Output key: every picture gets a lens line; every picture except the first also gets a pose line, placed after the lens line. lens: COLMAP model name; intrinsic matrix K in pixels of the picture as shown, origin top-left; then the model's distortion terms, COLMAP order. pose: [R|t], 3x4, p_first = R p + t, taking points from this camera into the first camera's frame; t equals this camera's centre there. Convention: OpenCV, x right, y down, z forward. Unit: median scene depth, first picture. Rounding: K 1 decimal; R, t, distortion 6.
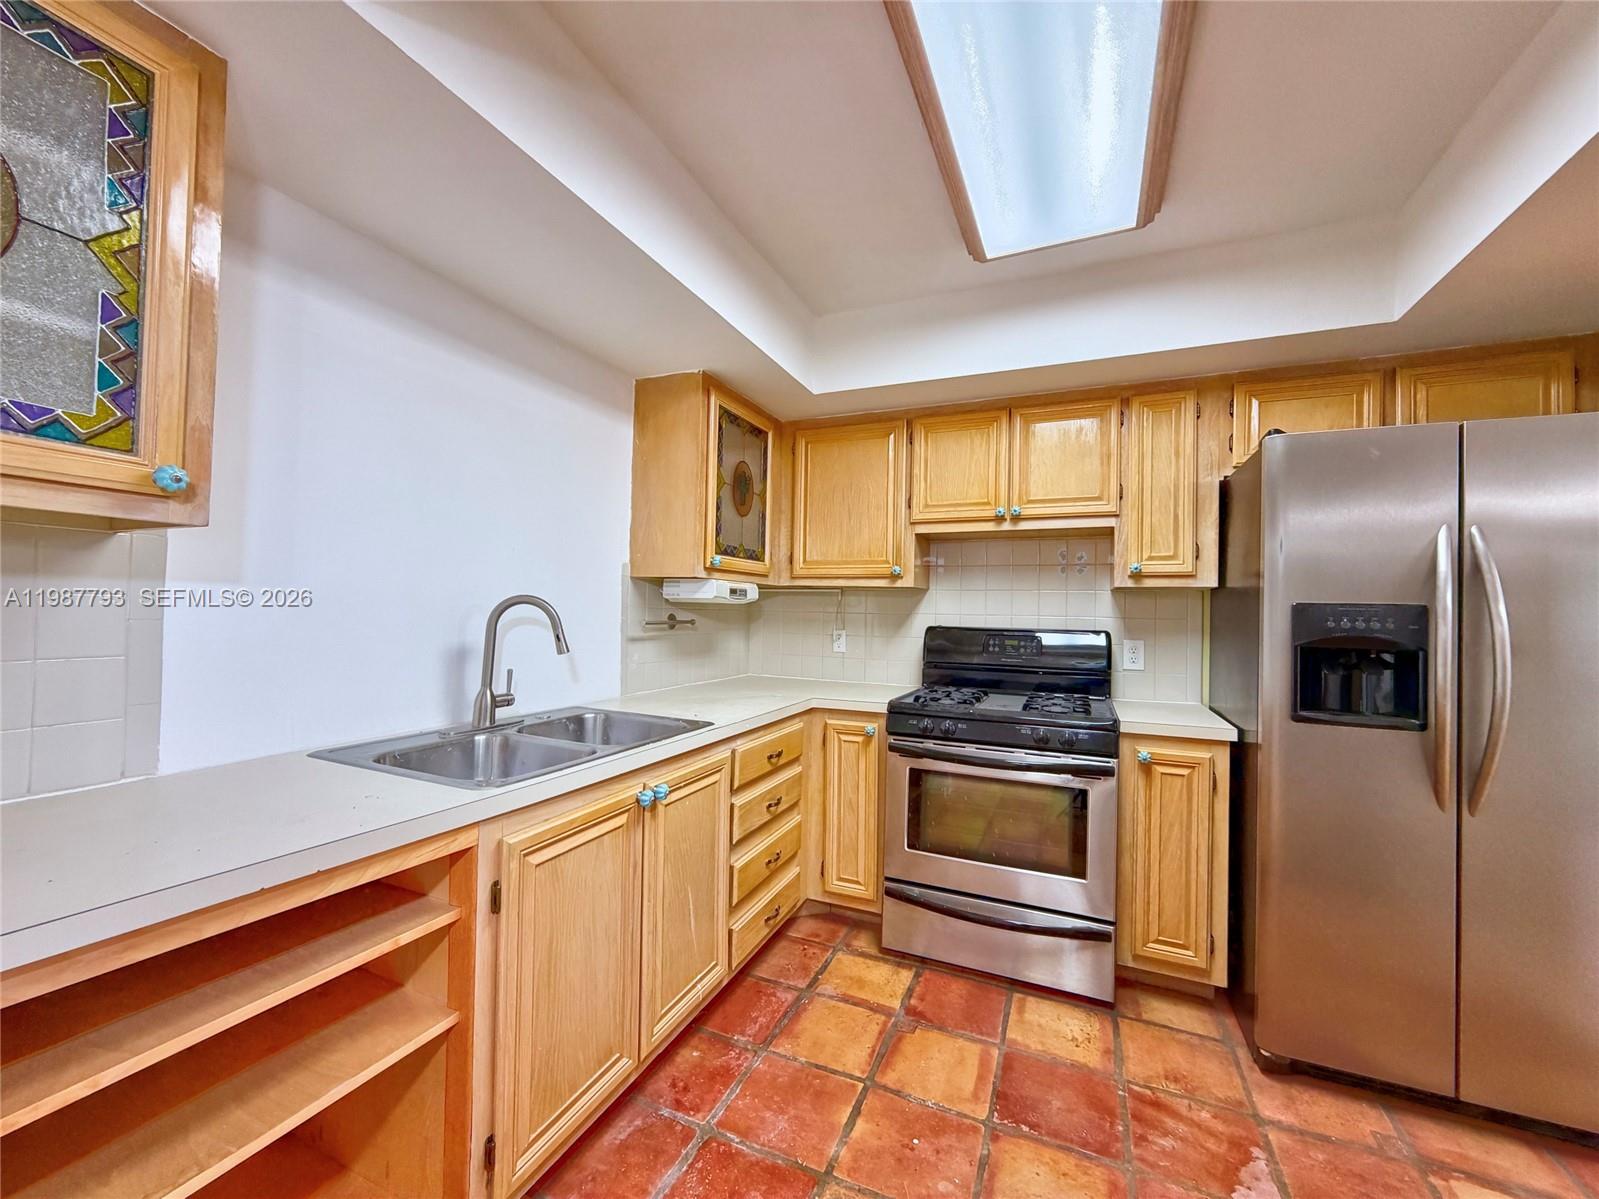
lens RADIAL K [[648.0, 0, 795.1], [0, 648.0, 602.2], [0, 0, 1]] dist [-0.003002, -0.000066]
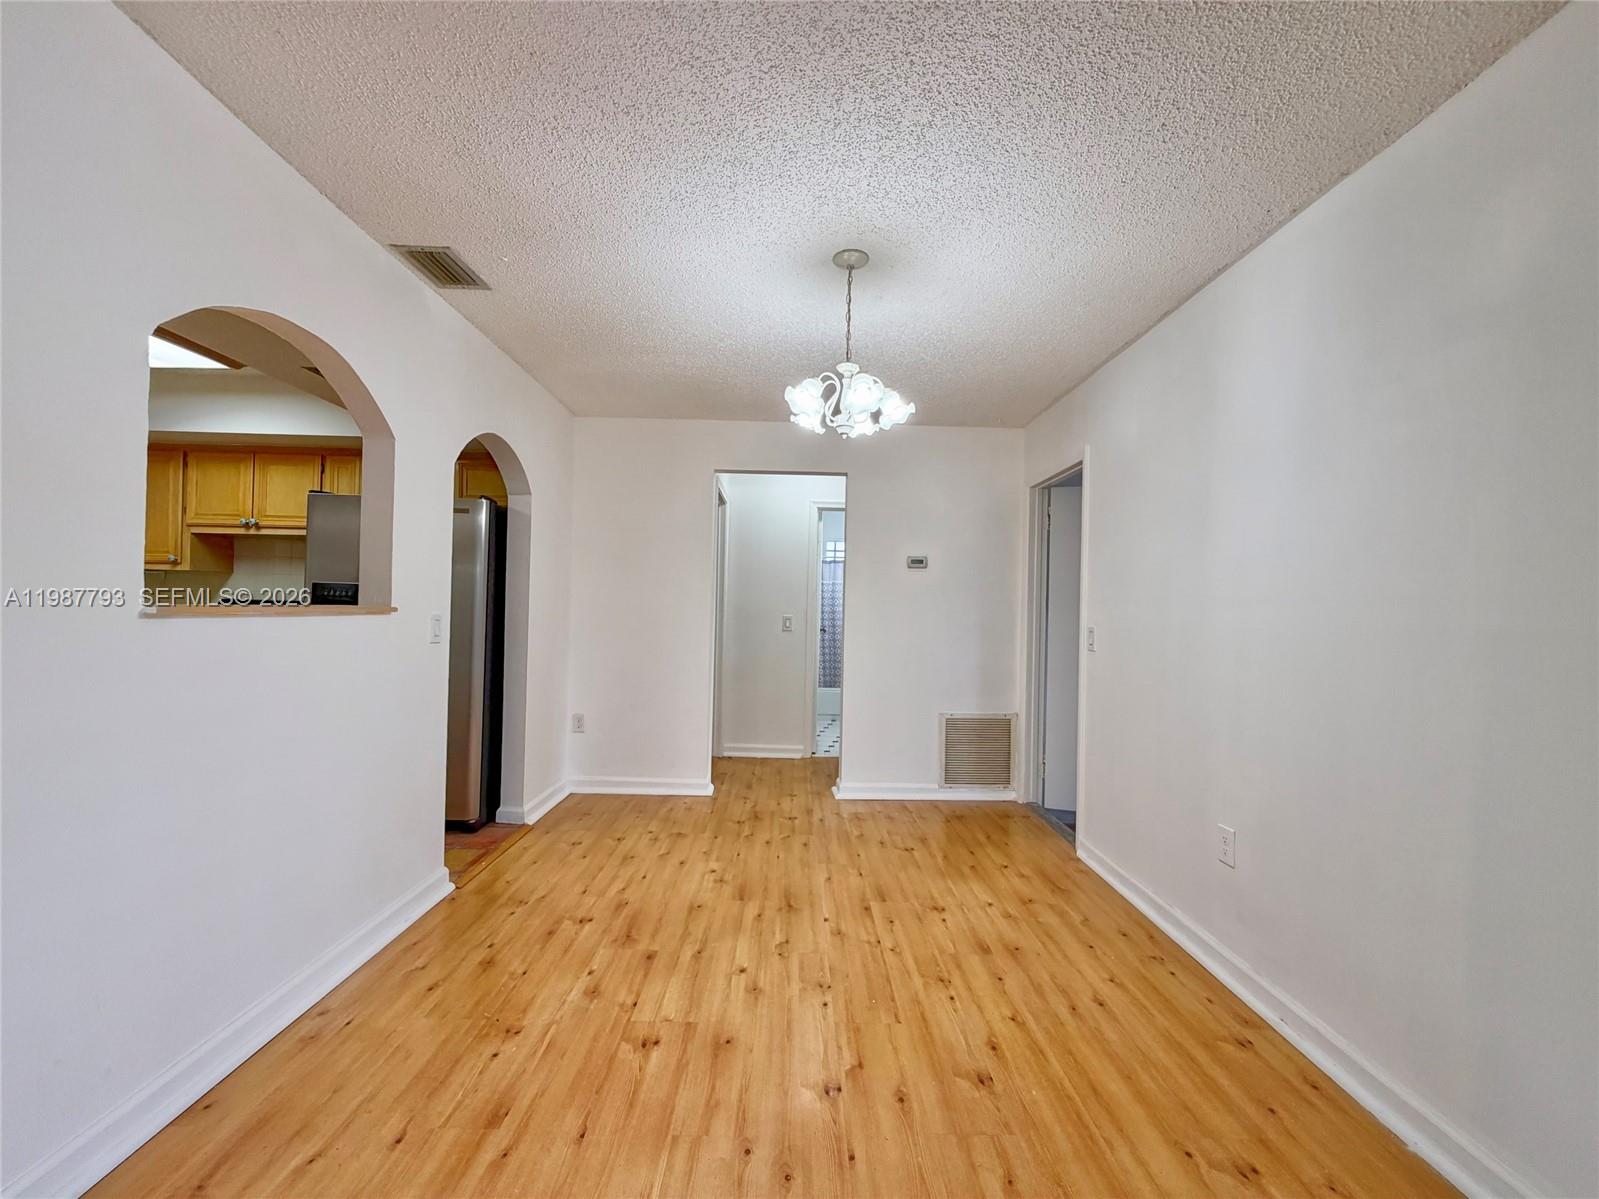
lens RADIAL K [[648.0, 0, 800.4], [0, 648.0, 599.1], [0, 0, 1]] dist [-0.003002, -0.000066]
pose [[0.907408, 0.004884, 0.420221, 0.847057], [-0.010985, 0.999866, 0.012101, 0.007600], [-0.420106, -0.015597, 0.907341, -0.892317]]
